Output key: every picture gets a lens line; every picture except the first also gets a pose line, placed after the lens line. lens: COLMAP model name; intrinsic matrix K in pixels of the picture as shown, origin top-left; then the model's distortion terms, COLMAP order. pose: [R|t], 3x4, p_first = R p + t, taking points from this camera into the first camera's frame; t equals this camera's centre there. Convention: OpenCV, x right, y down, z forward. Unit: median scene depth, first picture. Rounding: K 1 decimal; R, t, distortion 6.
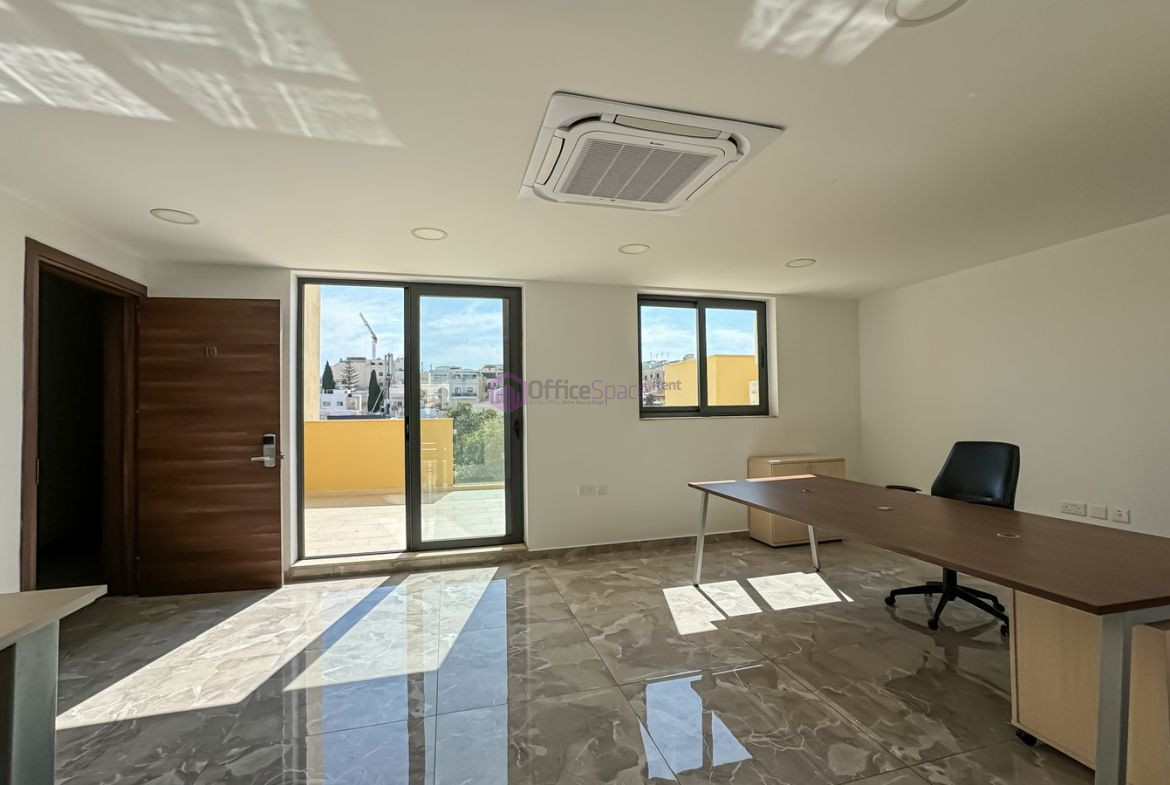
lens RADIAL K [[507.2, 0, 590.4], [0, 507.2, 396.1], [0, 0, 1]] dist [-0.032566, 0.015673]
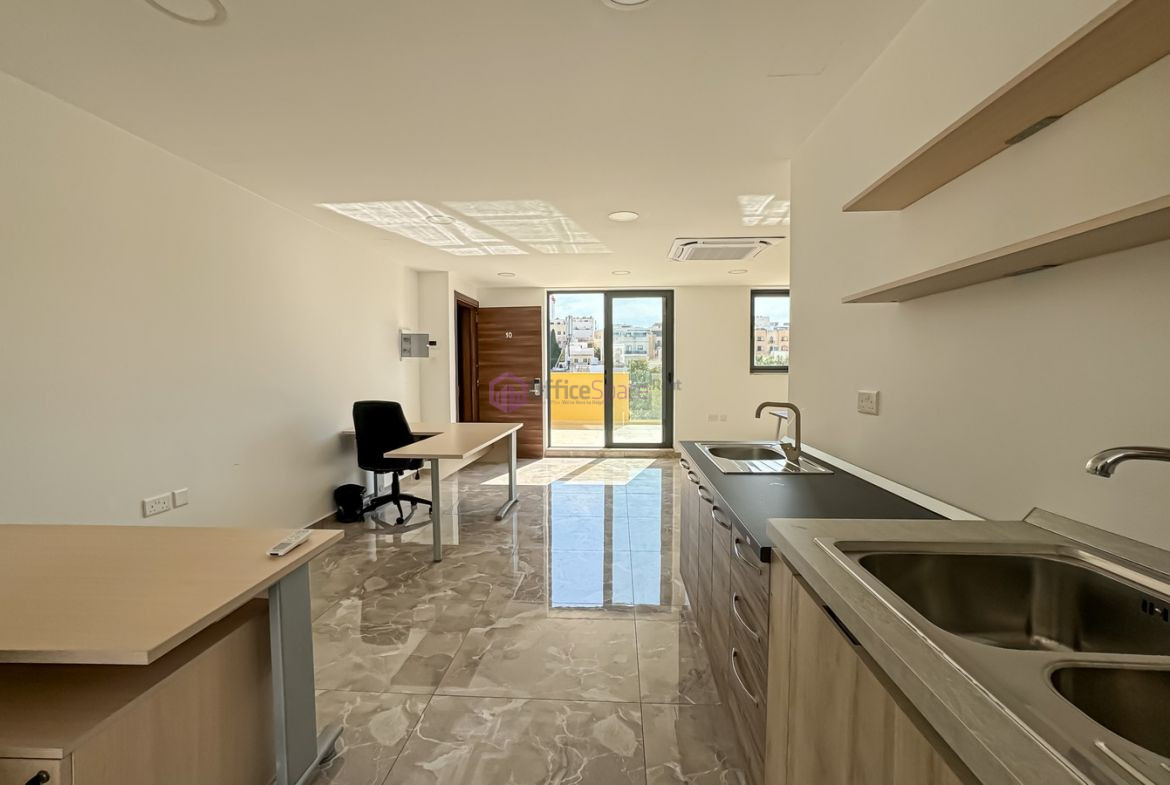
lens RADIAL K [[507.2, 0, 586.3], [0, 507.2, 390.2], [0, 0, 1]] dist [-0.032566, 0.015673]
pose [[0.943069, 0.024614, -0.331684, 0.148199], [-0.000601, 0.997382, 0.072306, -0.015204], [0.332595, -0.067990, 0.940616, -0.643904]]
